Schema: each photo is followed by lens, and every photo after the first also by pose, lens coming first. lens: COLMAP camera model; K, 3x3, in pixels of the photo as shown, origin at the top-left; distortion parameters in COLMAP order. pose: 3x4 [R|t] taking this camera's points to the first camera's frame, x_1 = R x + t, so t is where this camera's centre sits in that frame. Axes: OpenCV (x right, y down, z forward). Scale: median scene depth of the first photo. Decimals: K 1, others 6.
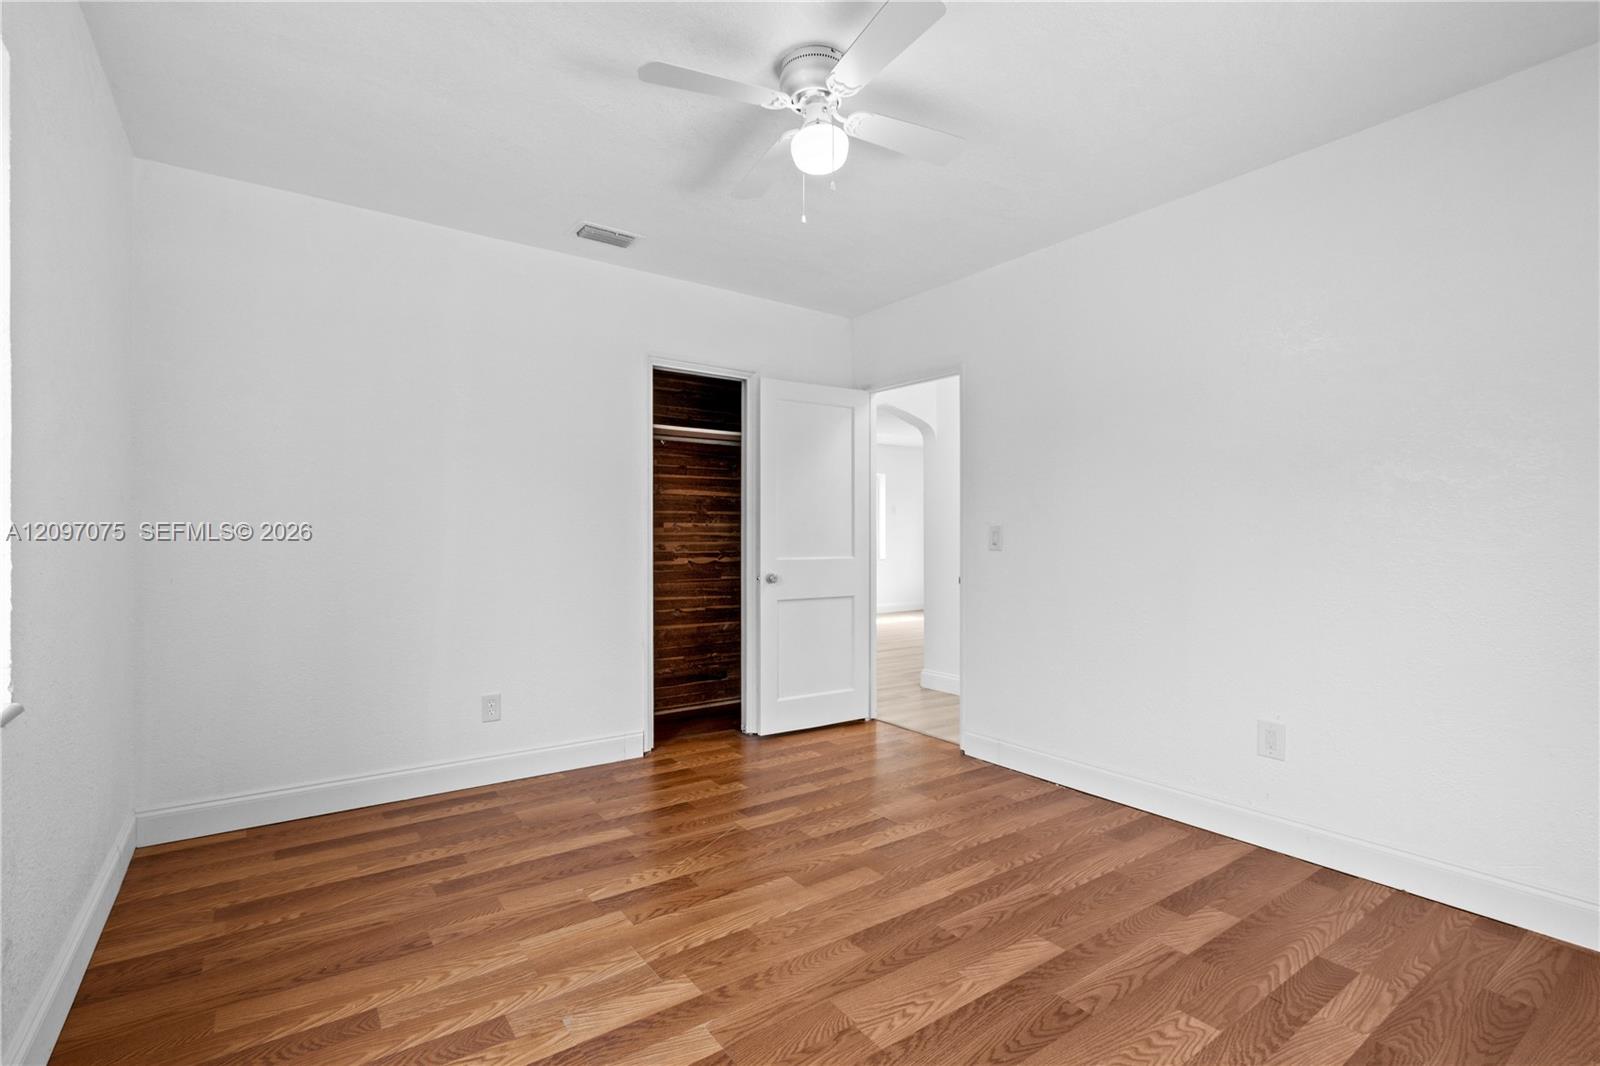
lens RADIAL K [[736.6, 0, 801.8], [0, 736.6, 537.2], [0, 0, 1]] dist [-0.005126, 0.001820]
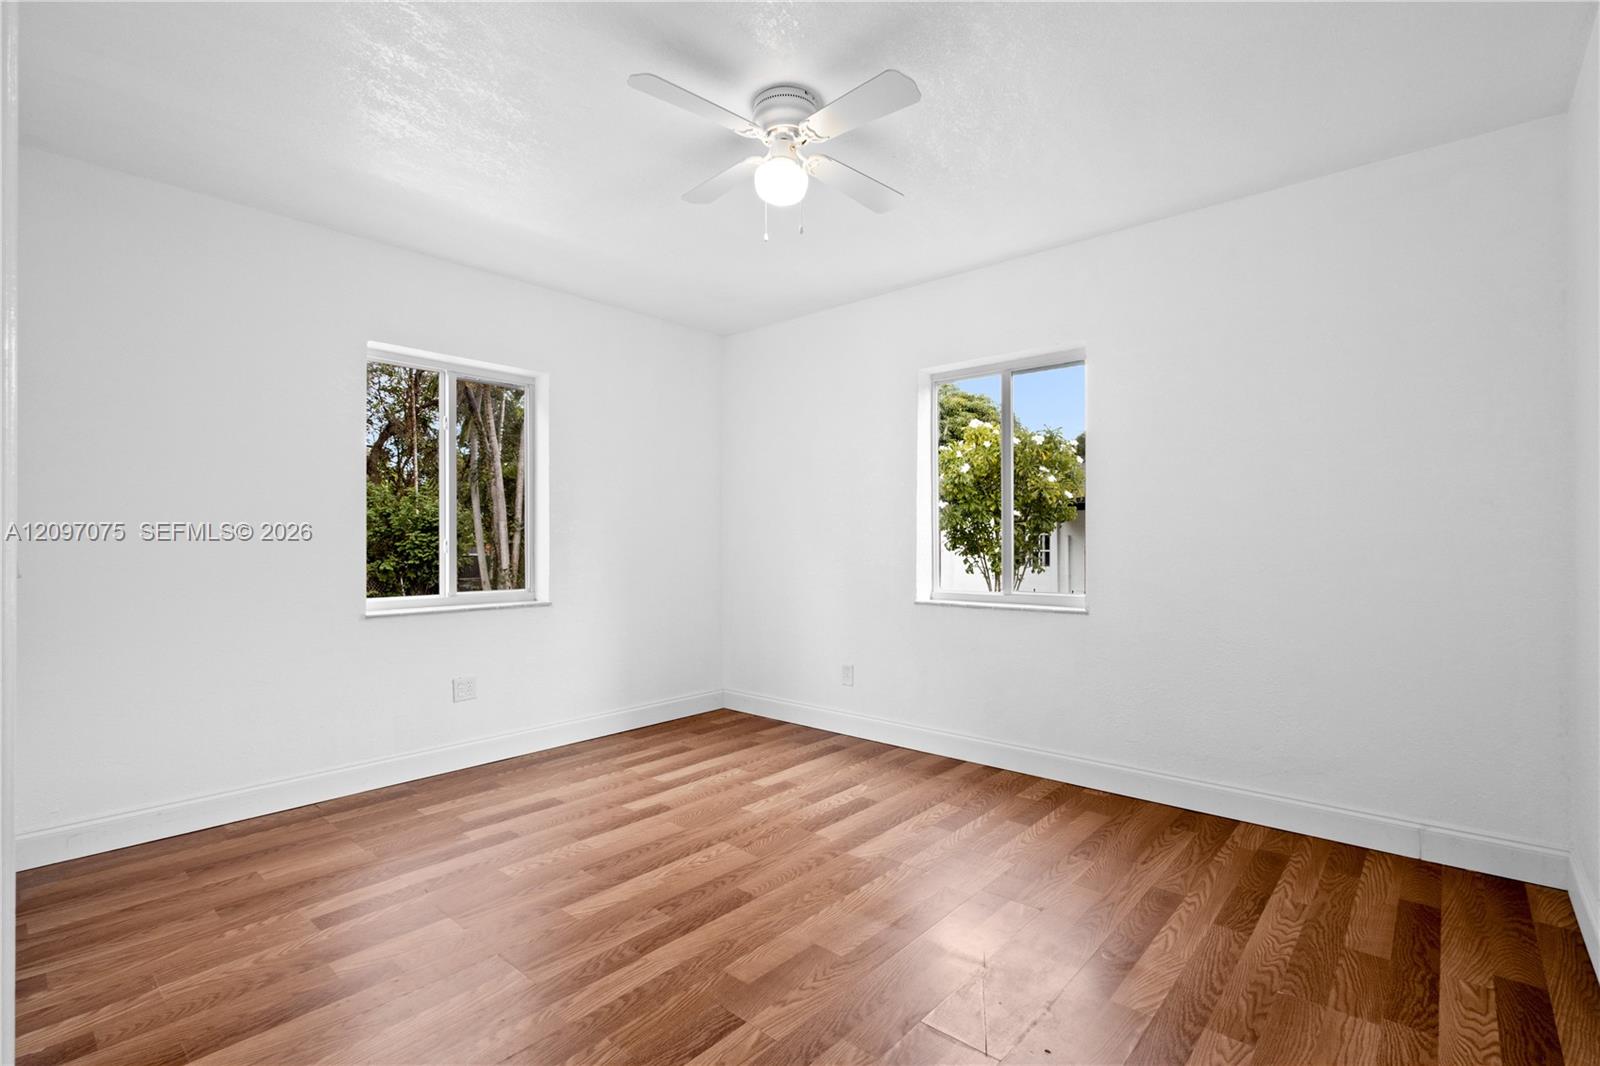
lens RADIAL K [[736.6, 0, 792.4], [0, 736.6, 526.2], [0, 0, 1]] dist [-0.005126, 0.001820]
pose [[-0.977665, -0.003083, -0.210147, 0.243687], [0.001518, 0.999763, -0.021728, 0.003148], [0.210164, -0.021561, -0.977428, 2.112903]]
